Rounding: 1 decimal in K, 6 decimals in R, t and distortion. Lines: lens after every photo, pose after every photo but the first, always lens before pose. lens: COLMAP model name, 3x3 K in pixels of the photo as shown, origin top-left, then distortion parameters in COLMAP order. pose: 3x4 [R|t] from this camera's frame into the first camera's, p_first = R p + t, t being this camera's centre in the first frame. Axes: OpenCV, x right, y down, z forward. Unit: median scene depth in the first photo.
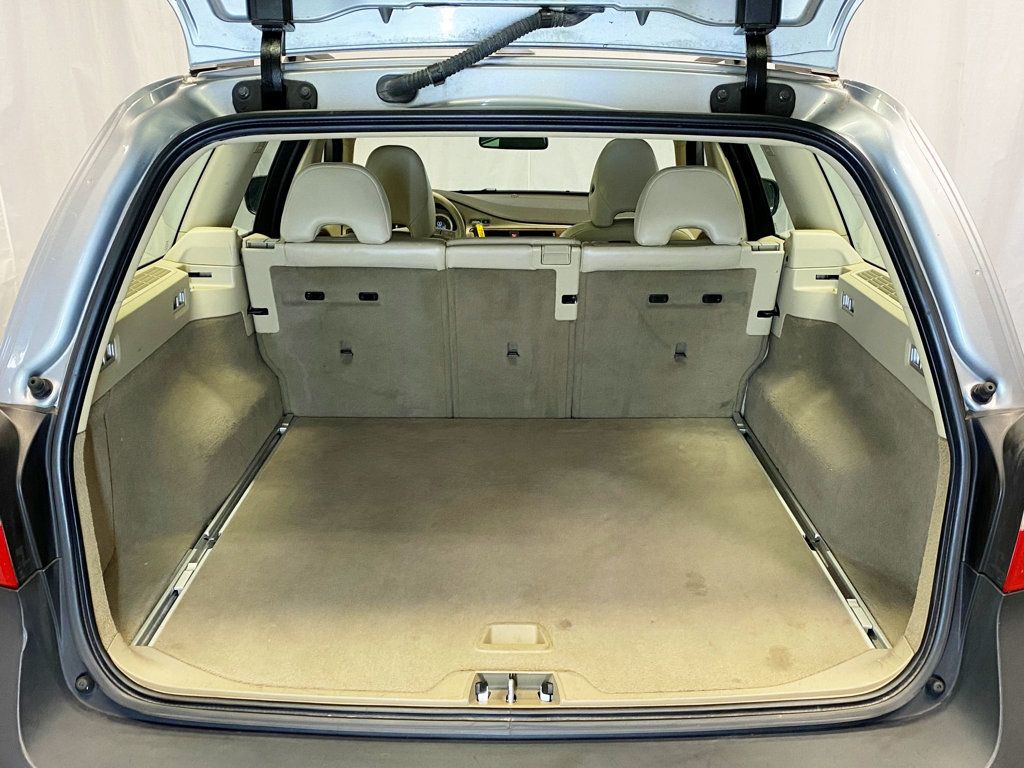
lens RADIAL K [[1026.3, 0, 512.0], [0, 1026.3, 384.0], [0, 0, 1]] dist [0.096391, -0.216627]
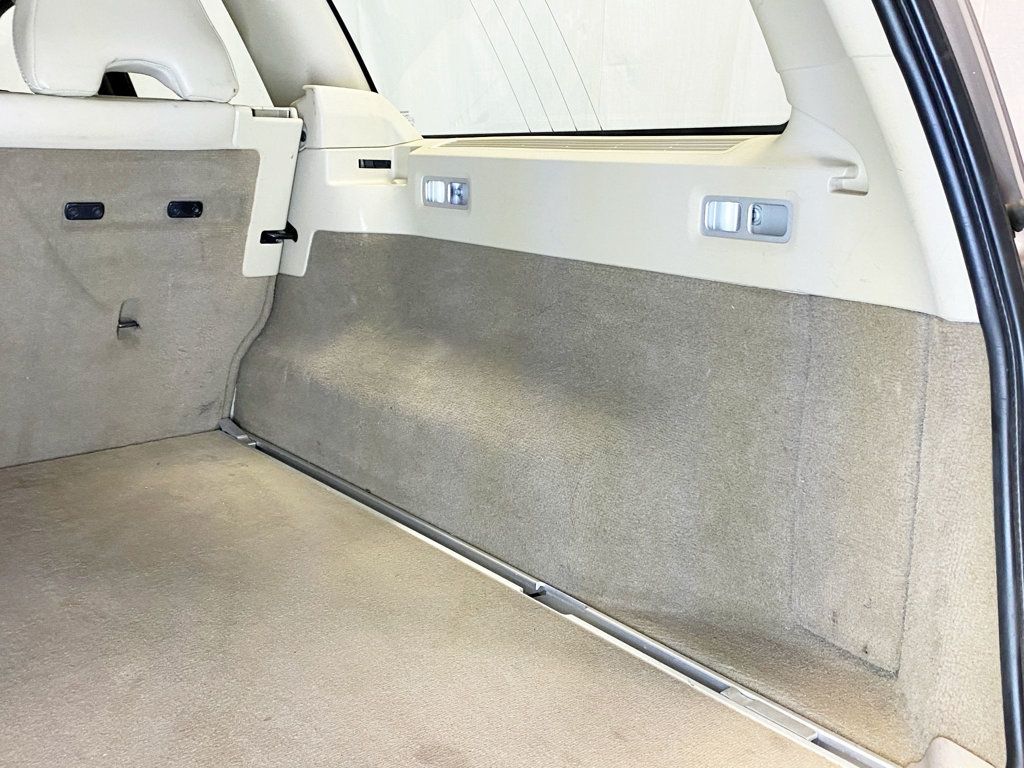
lens RADIAL K [[1026.3, 0, 512.0], [0, 1026.3, 384.0], [0, 0, 1]] dist [0.096391, -0.216627]
pose [[0.740716, -0.132727, 0.658576, -0.048579], [0.158055, 0.987203, 0.021188, 0.023071], [-0.652961, 0.088397, 0.752216, 0.487714]]
